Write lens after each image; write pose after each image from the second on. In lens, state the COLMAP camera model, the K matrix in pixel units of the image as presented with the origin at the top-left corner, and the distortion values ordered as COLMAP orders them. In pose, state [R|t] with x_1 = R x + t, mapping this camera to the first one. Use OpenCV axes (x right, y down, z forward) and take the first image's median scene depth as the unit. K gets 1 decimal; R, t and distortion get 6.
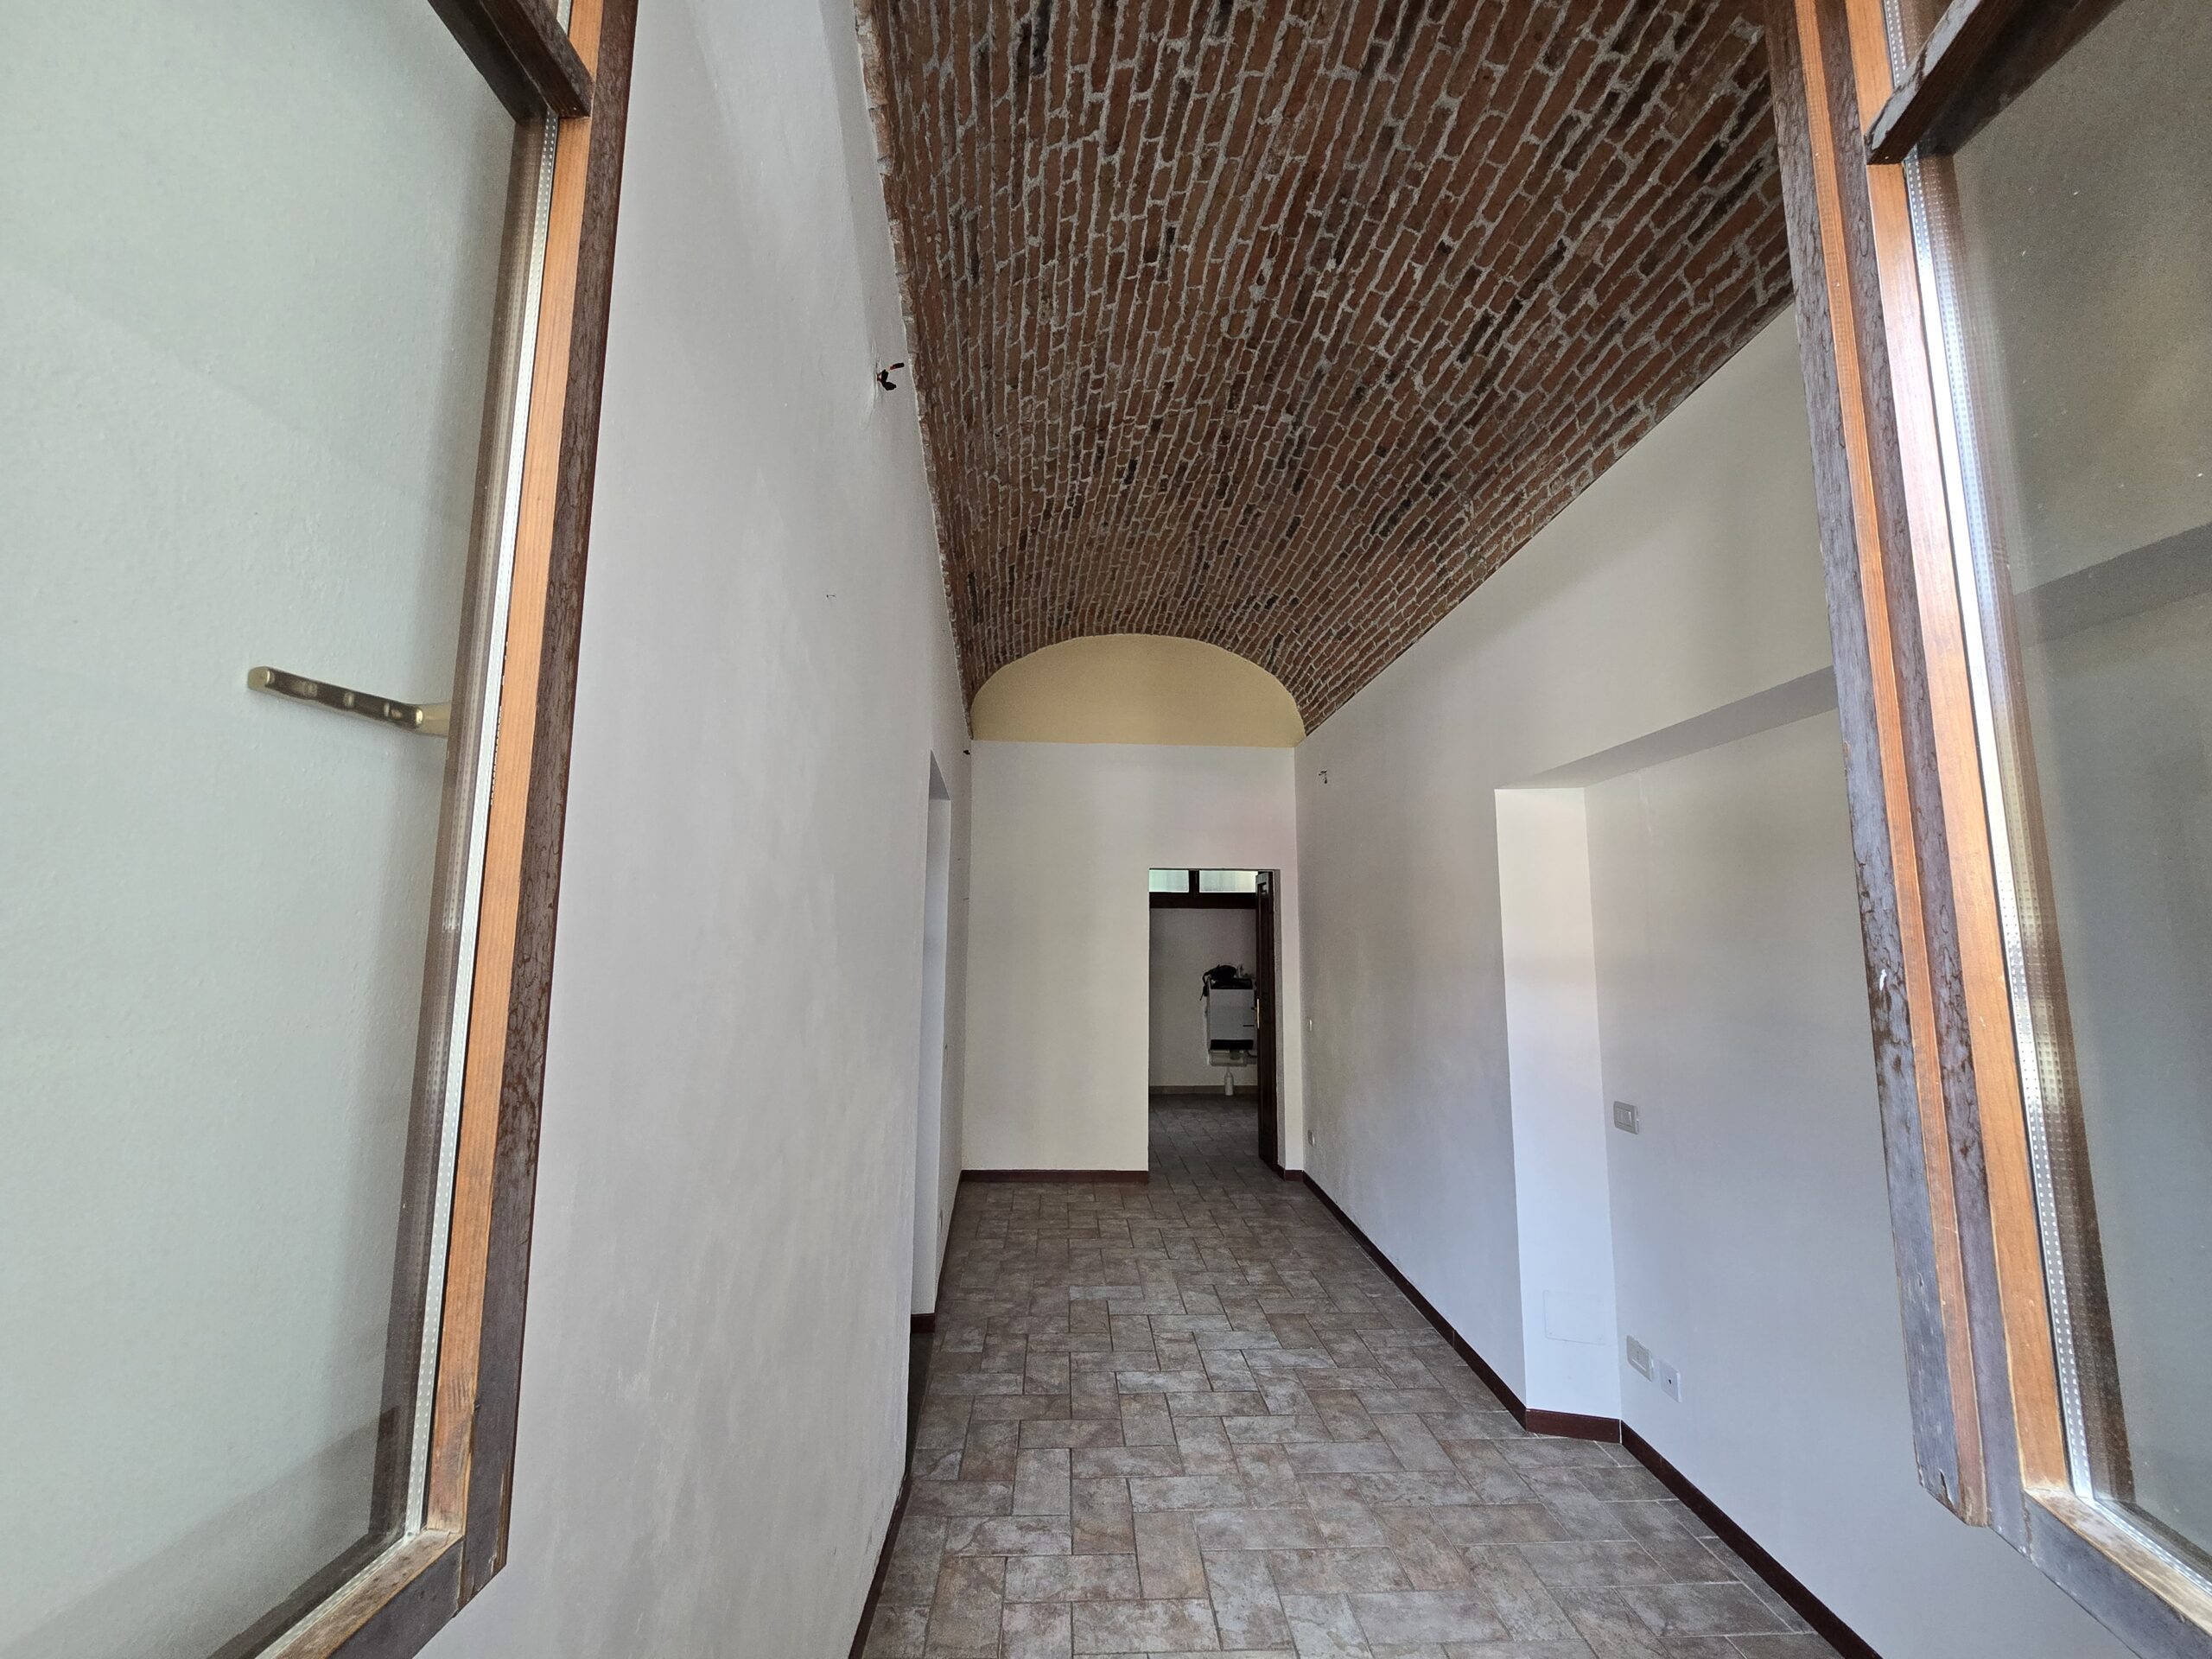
lens RADIAL K [[926.3, 0, 1095.2], [0, 926.3, 822.6], [0, 0, 1]] dist [-0.000724, -0.000092]
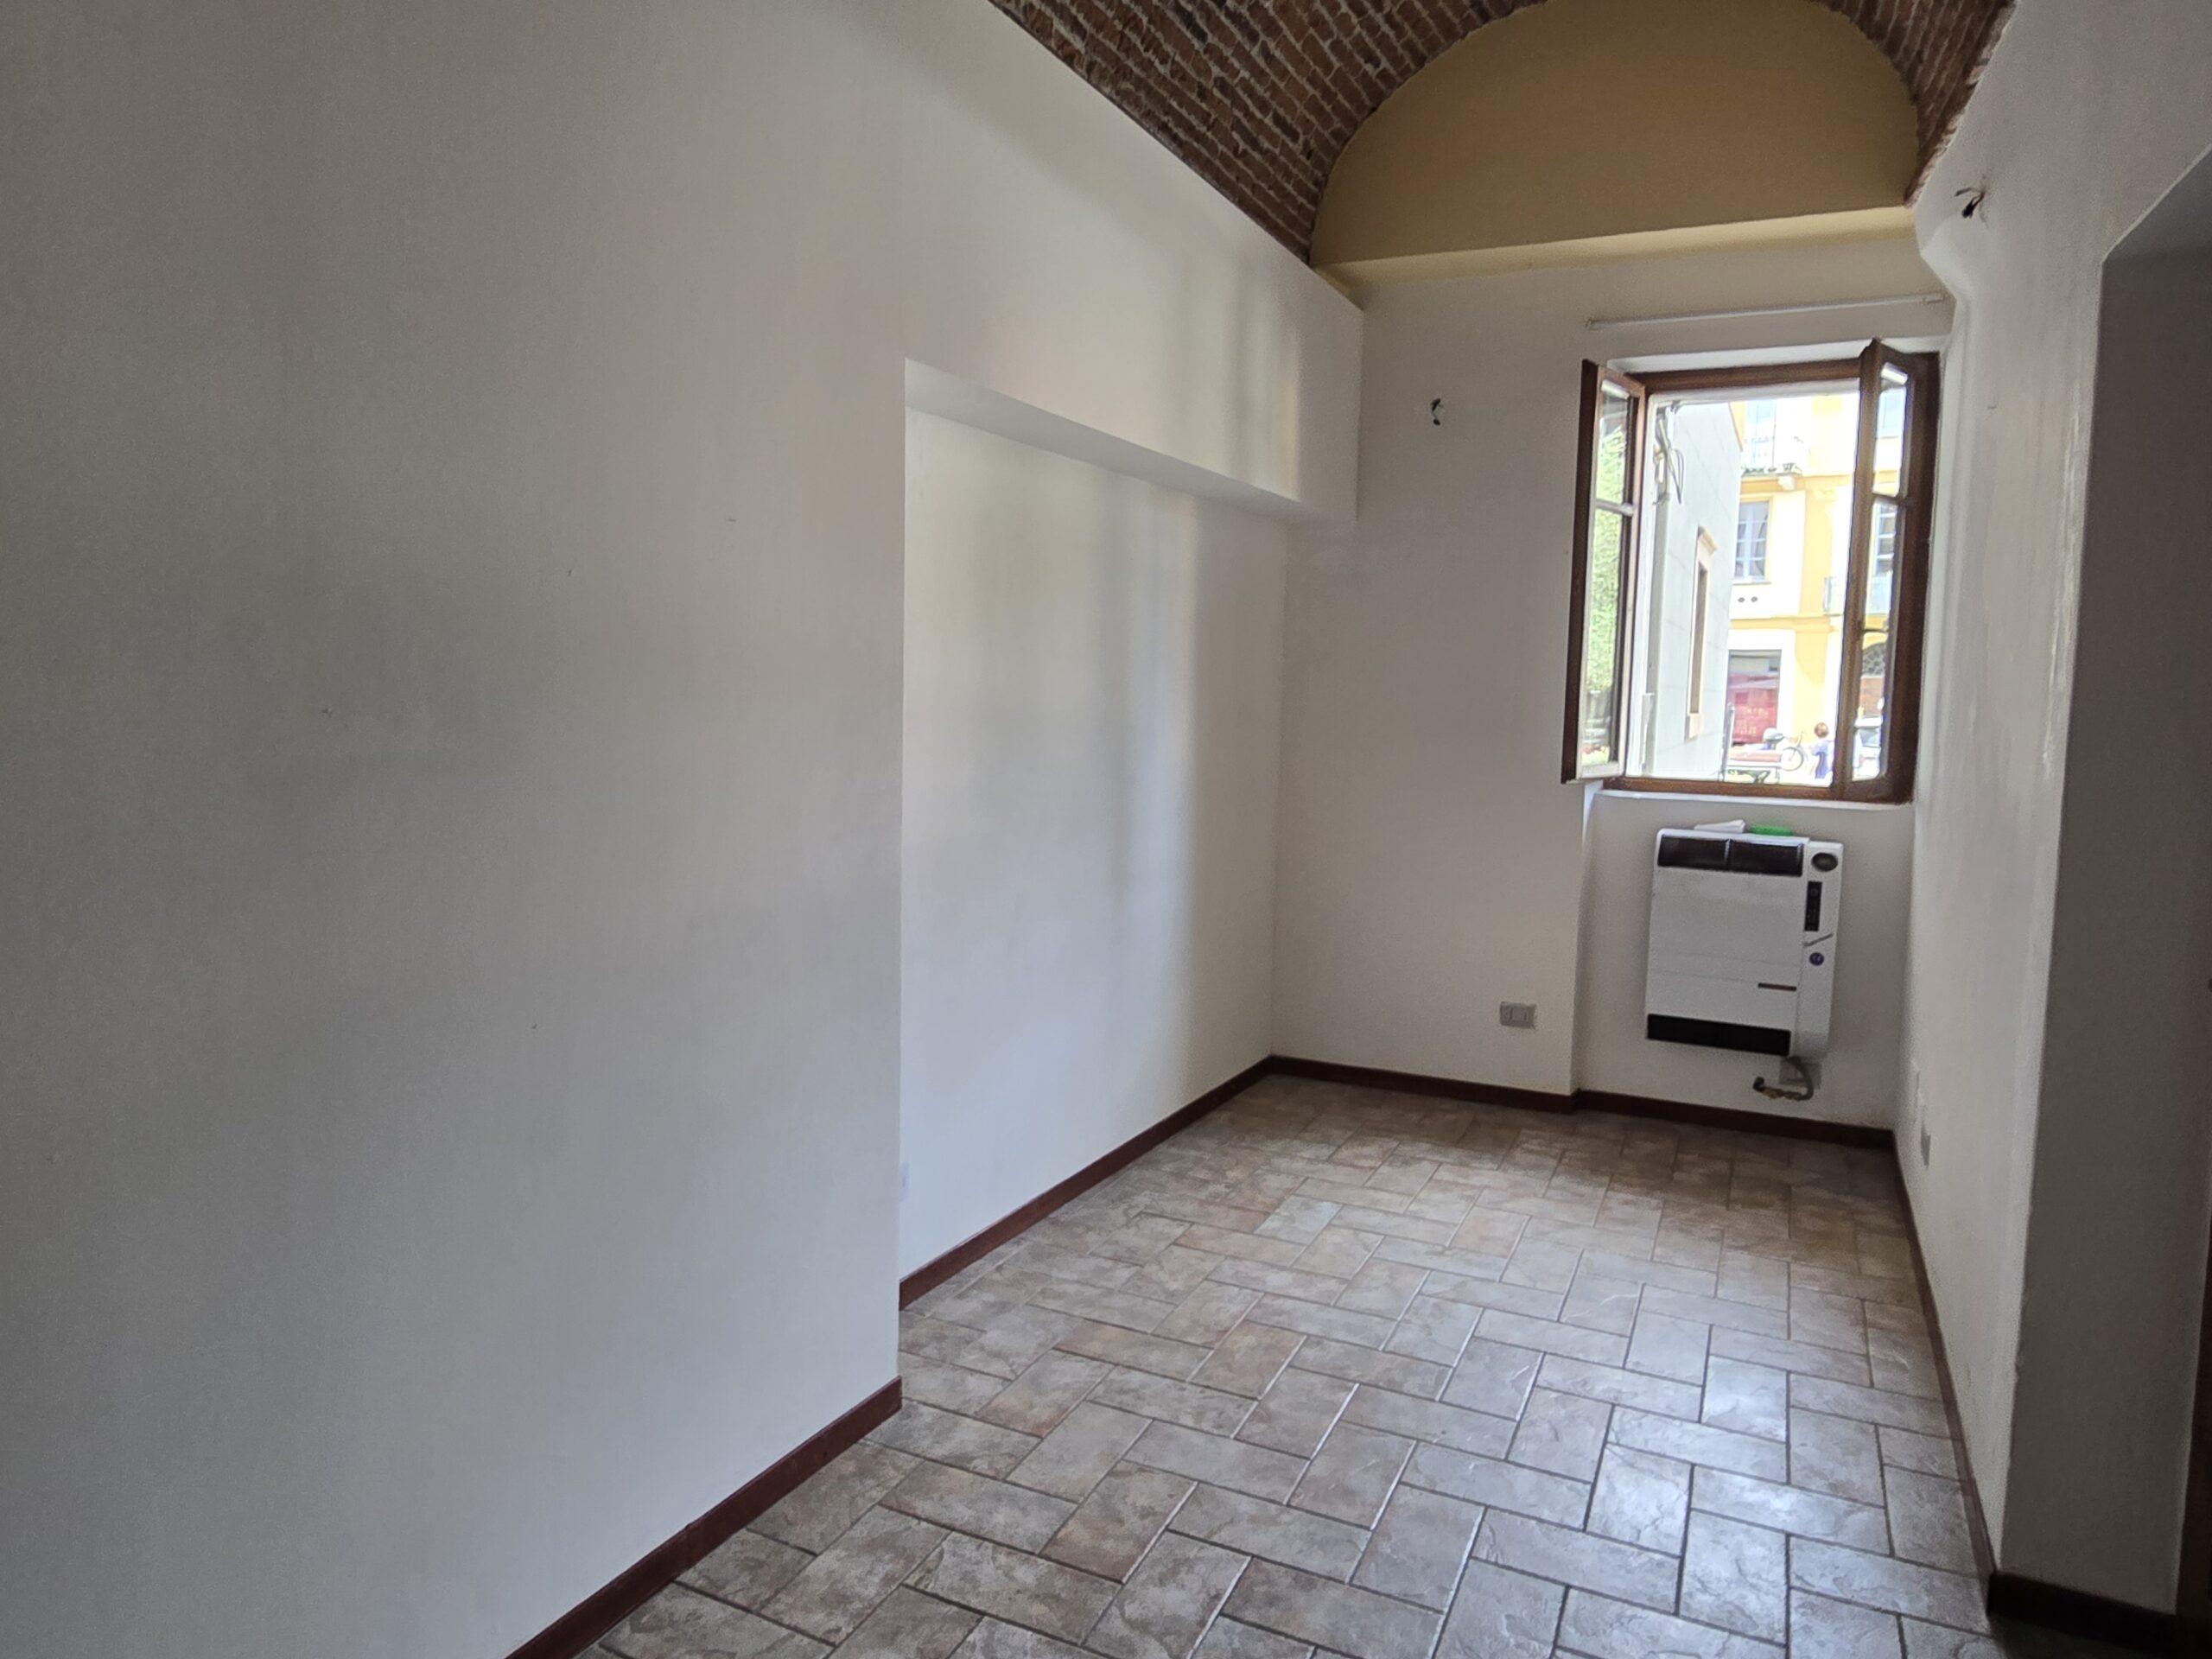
lens RADIAL K [[1402.5, 0, 1098.9], [0, 1402.5, 809.4], [0, 0, 1]] dist [0.005350, 0.002551]
pose [[-0.883784, -0.067212, 0.463043, -0.067573], [-0.086072, 0.996094, -0.019695, 0.239045], [-0.459910, -0.057261, -0.886117, 1.695991]]
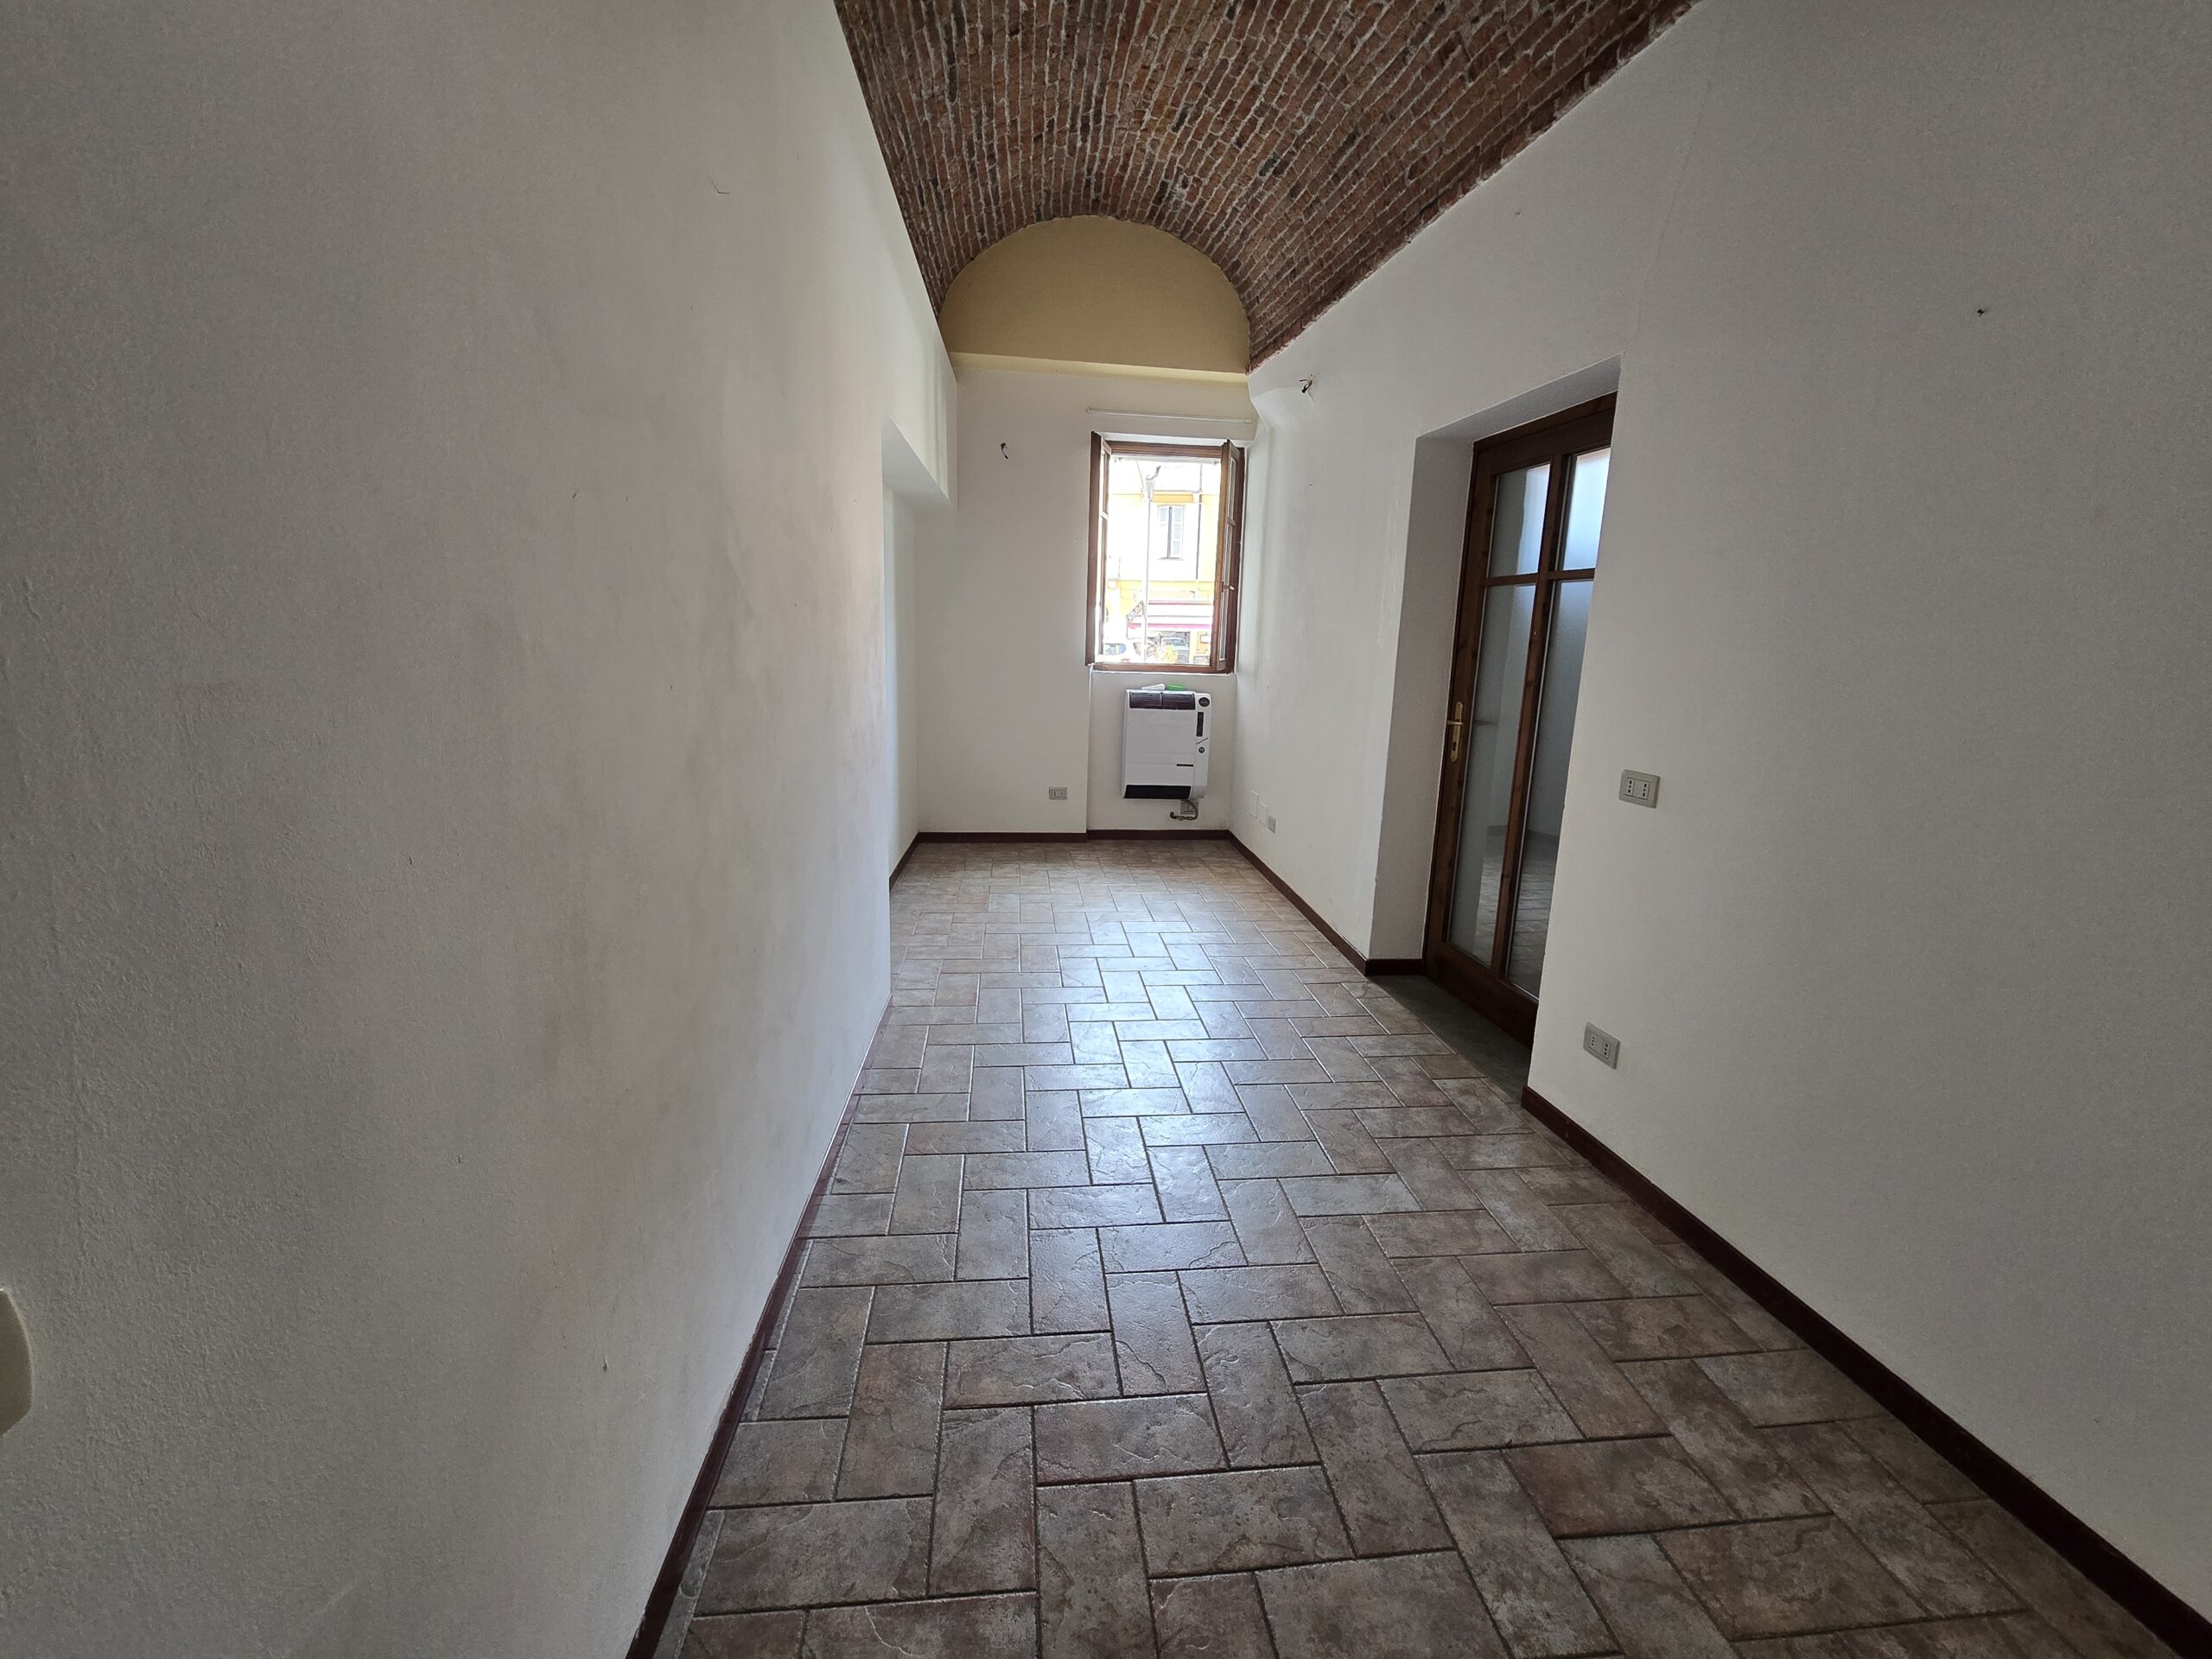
lens RADIAL K [[926.3, 0, 1095.2], [0, 926.3, 822.6], [0, 0, 1]] dist [-0.000724, -0.000092]
pose [[-0.997787, -0.023772, -0.062104, 0.272878], [-0.028529, 0.996633, 0.076869, 0.307449], [0.060068, 0.078471, -0.995105, 2.004529]]
